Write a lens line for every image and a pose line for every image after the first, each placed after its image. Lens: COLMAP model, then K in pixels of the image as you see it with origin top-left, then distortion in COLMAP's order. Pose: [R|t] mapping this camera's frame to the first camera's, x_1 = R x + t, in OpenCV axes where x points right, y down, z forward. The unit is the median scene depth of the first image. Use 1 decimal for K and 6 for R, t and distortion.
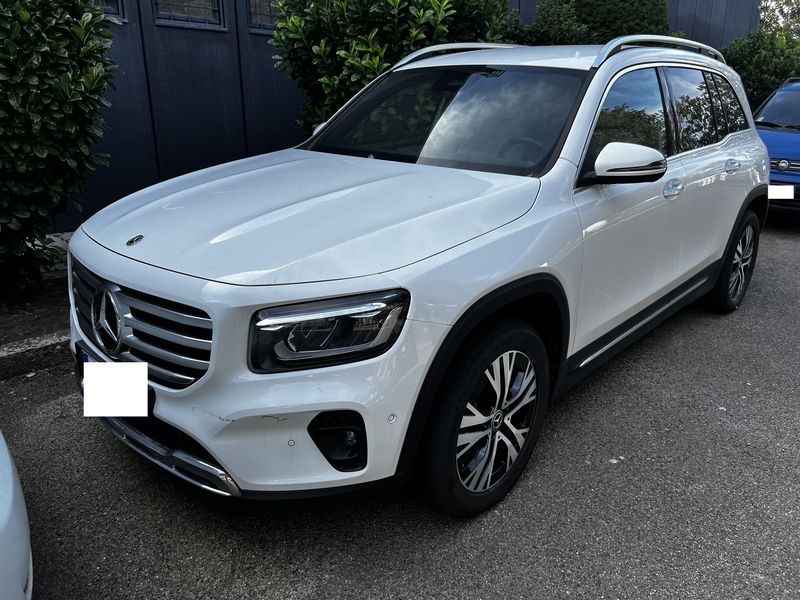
lens RADIAL K [[610.7, 0, 399.4], [0, 610.7, 299.3], [0, 0, 1]] dist [0.002486, -0.000584]
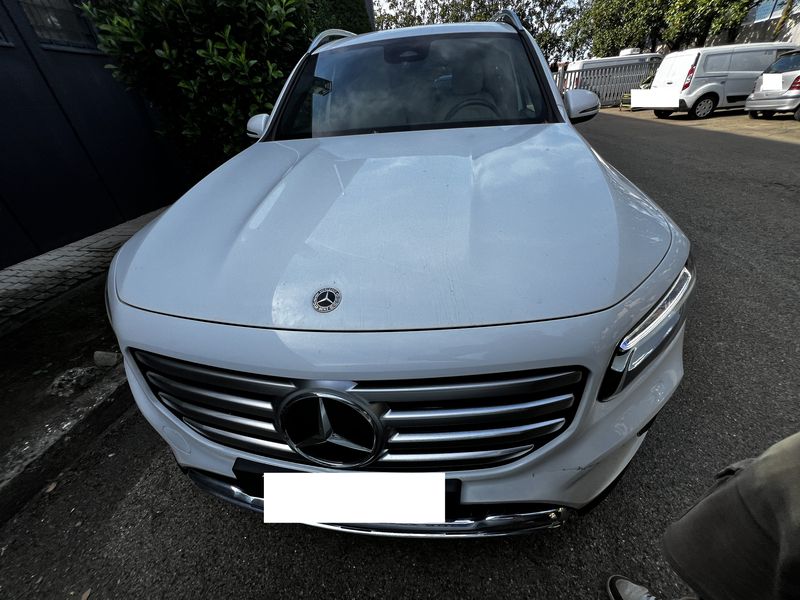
lens RADIAL K [[320.6, 0, 401.0], [0, 320.6, 300.8], [0, 0, 1]] dist [-0.006204, 0.000826]
pose [[0.814237, -0.373905, 0.444087, -0.218610], [0.265128, 0.920034, 0.288520, -0.071197], [-0.516455, -0.117184, 0.848259, 0.294194]]
